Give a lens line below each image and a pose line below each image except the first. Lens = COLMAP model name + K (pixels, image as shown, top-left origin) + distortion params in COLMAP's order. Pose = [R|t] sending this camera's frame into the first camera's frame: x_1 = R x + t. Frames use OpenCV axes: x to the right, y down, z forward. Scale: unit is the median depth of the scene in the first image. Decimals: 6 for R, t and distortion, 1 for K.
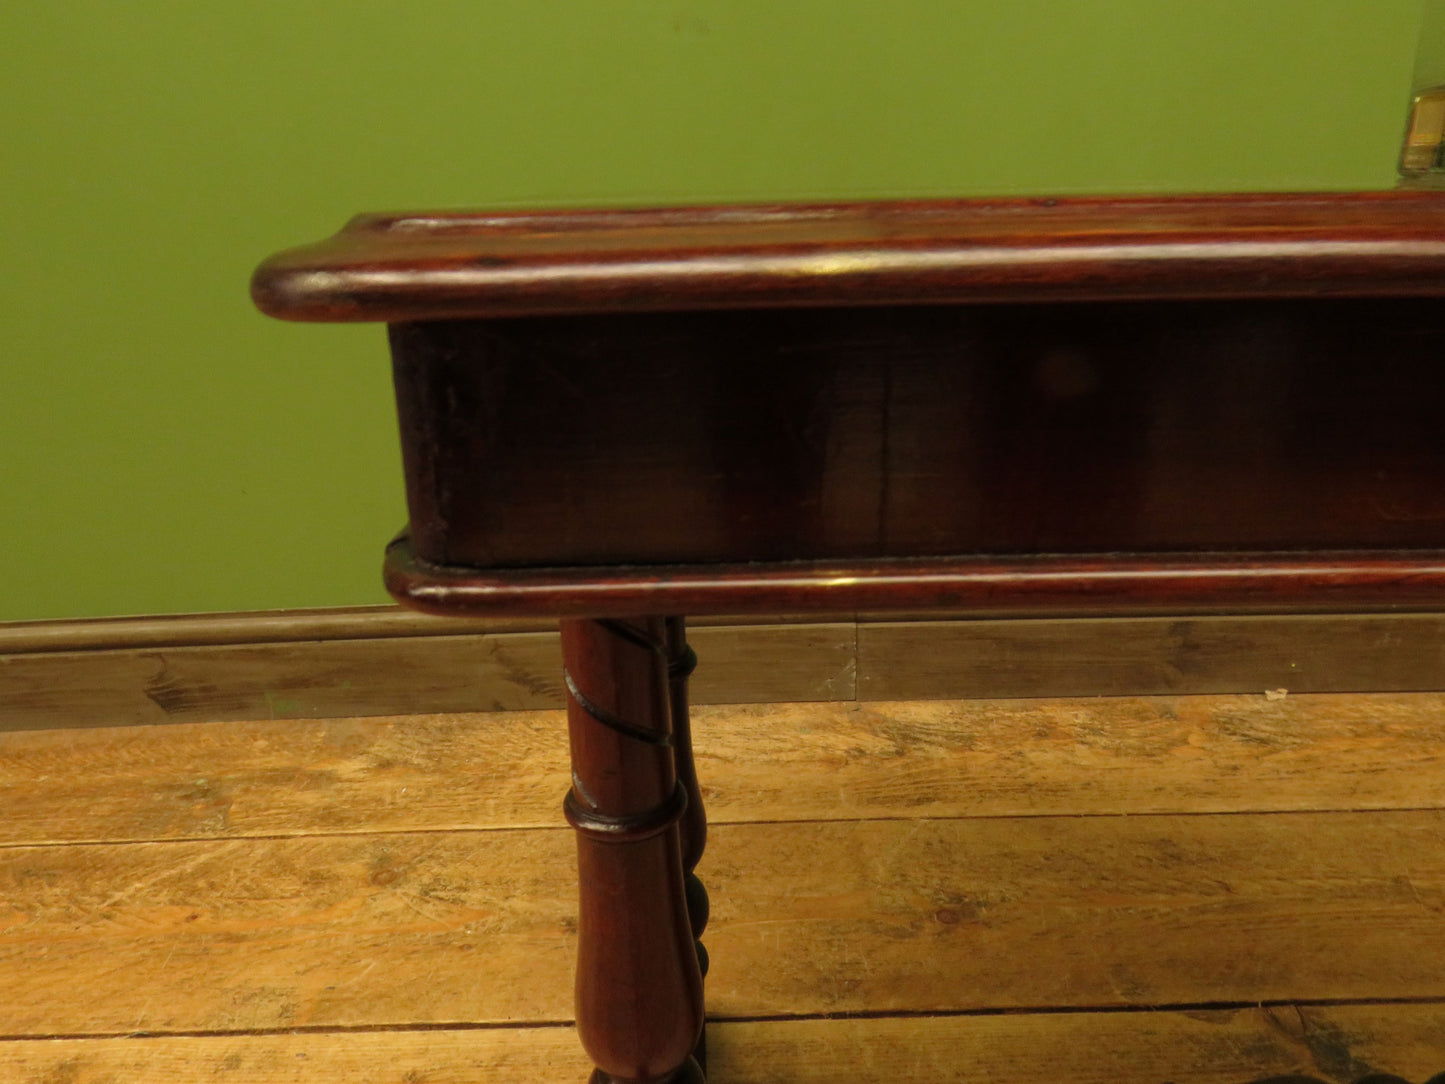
lens RADIAL K [[1064.9, 0, 725.0], [0, 1064.9, 573.0], [0, 0, 1]] dist [-0.031662, -0.011173]
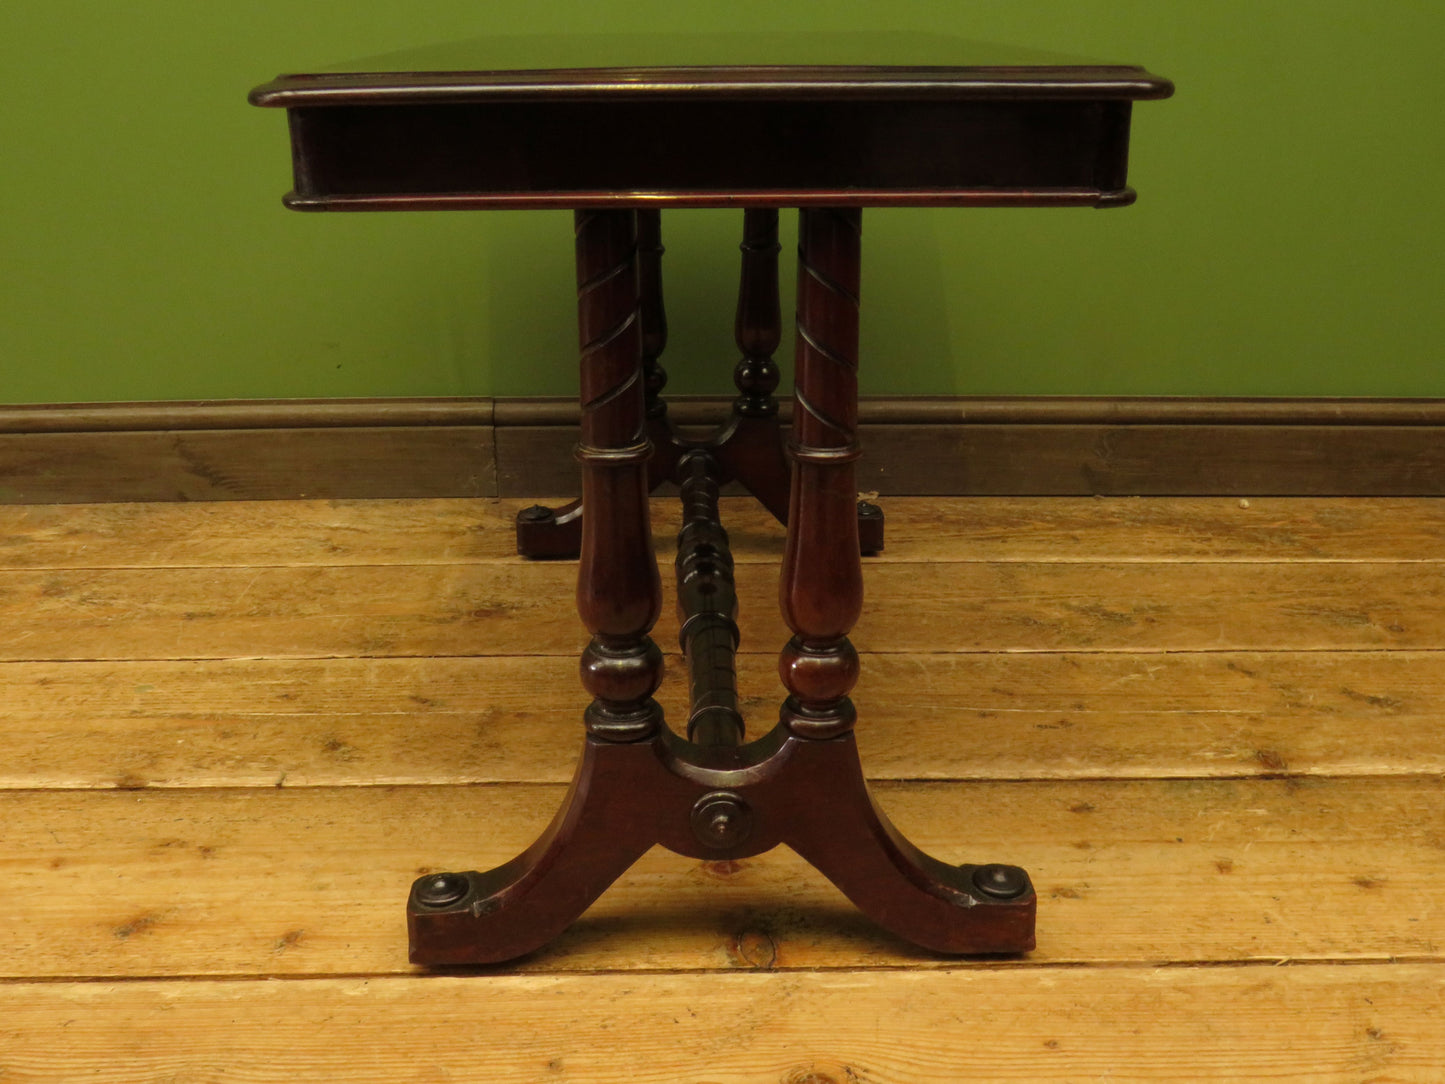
lens RADIAL K [[1423.3, 0, 733.0], [0, 1423.3, 537.3], [0, 0, 1]] dist [-0.058480, 0.000000]
pose [[0.999454, 0.013735, 0.030050, 0.365927], [-0.013406, 0.999848, -0.011105, 0.196891], [-0.030198, 0.010696, 0.999487, -0.579321]]
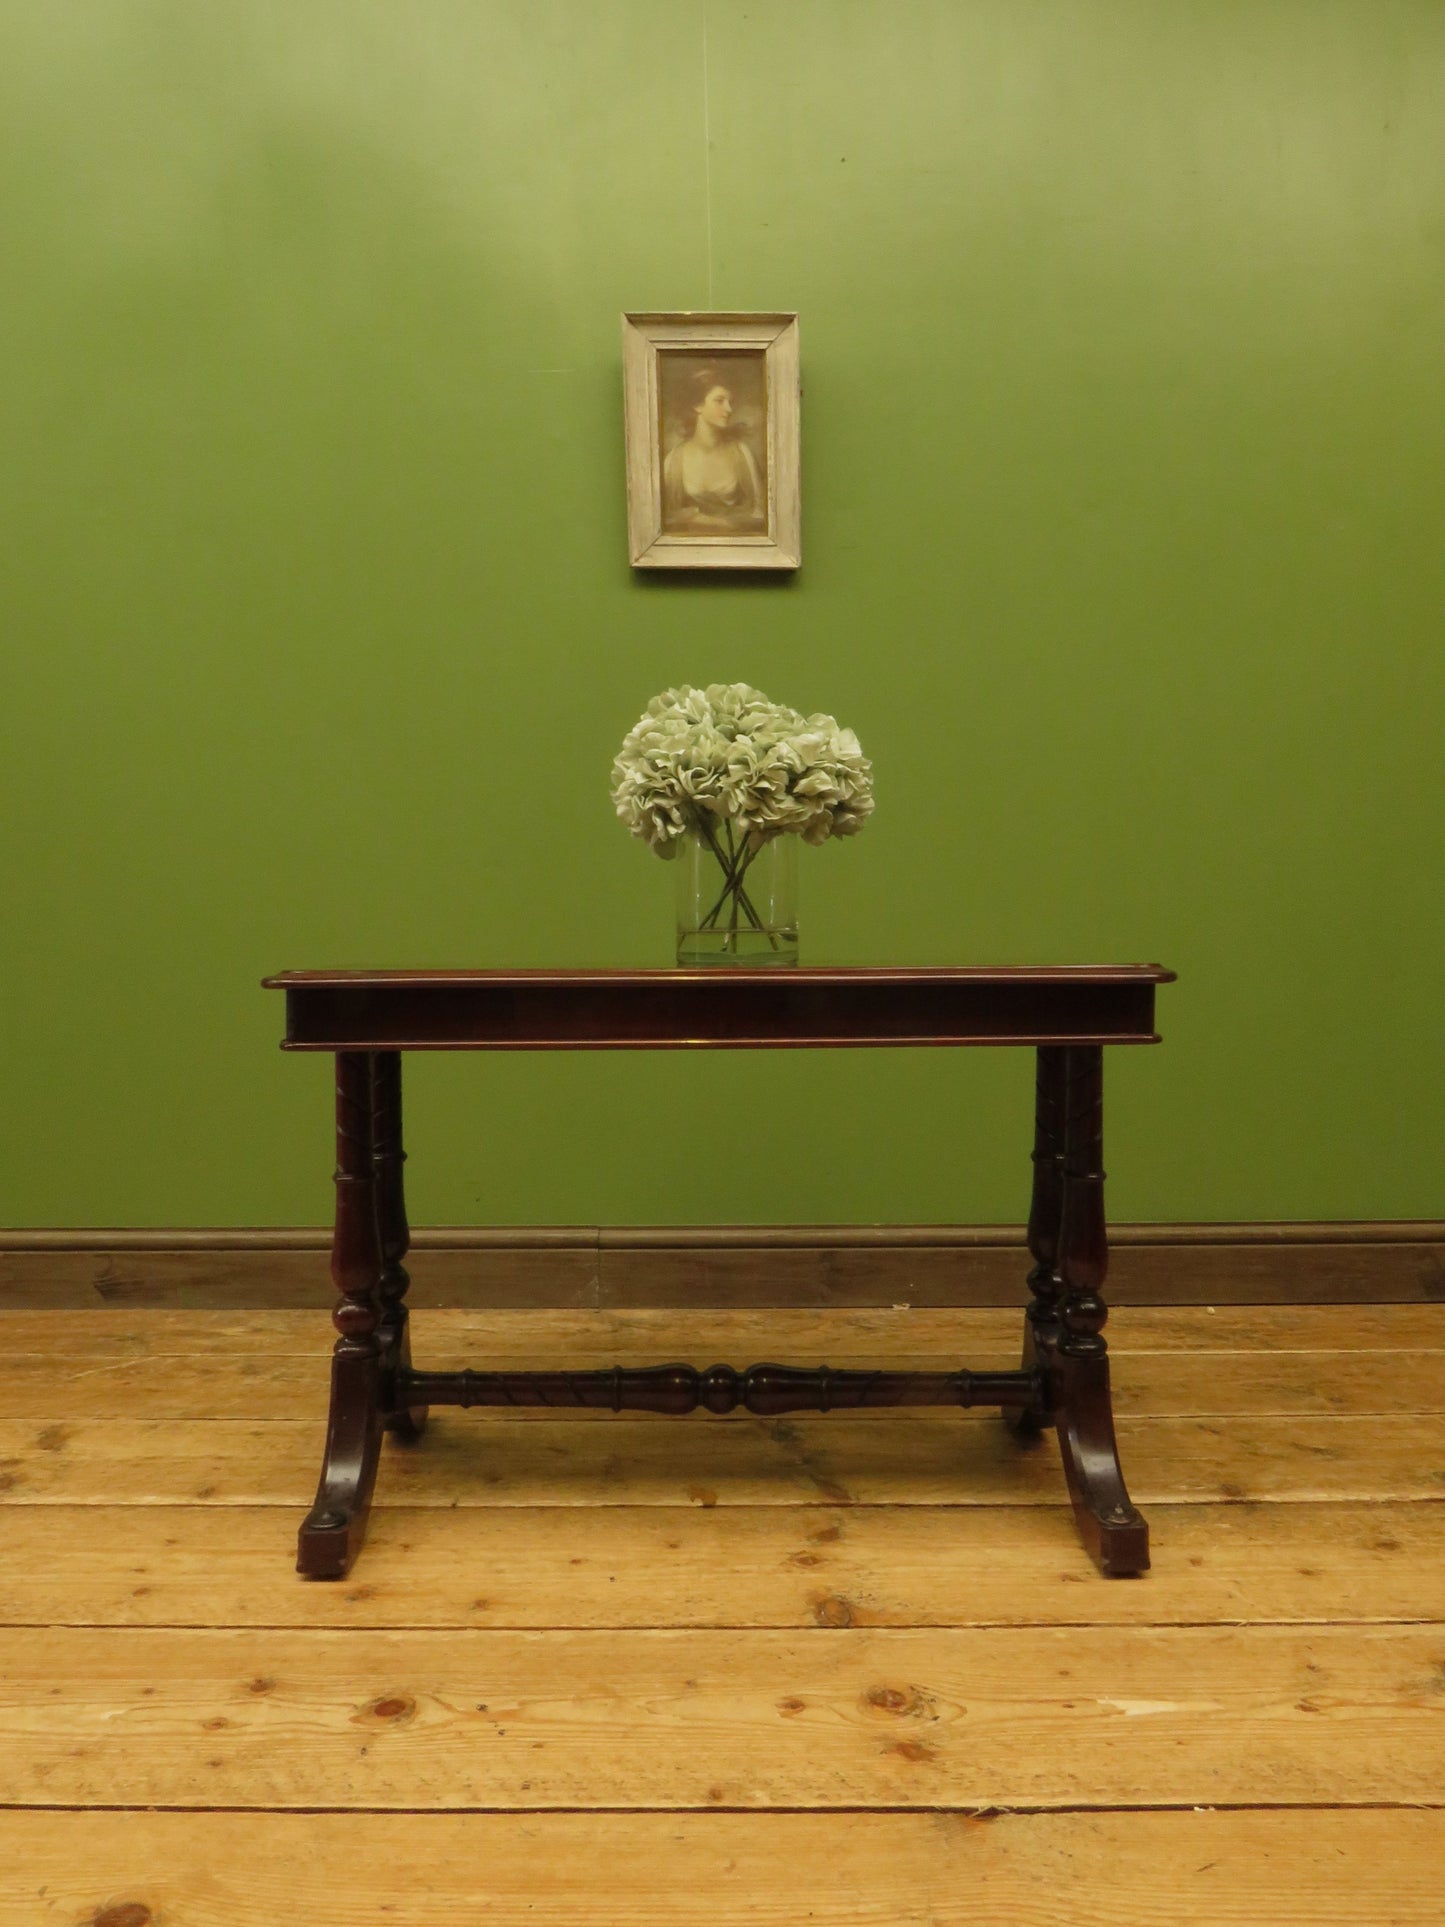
lens RADIAL K [[1346.5, 0, 724.3], [0, 1346.5, 931.9], [0, 0, 1]] dist [-0.065577, 0.018876]
pose [[0.999818, 0.019022, 0.001240, 0.307077], [-0.017361, 0.935526, -0.352831, 0.306246], [-0.007872, 0.352745, 0.935686, -0.901630]]
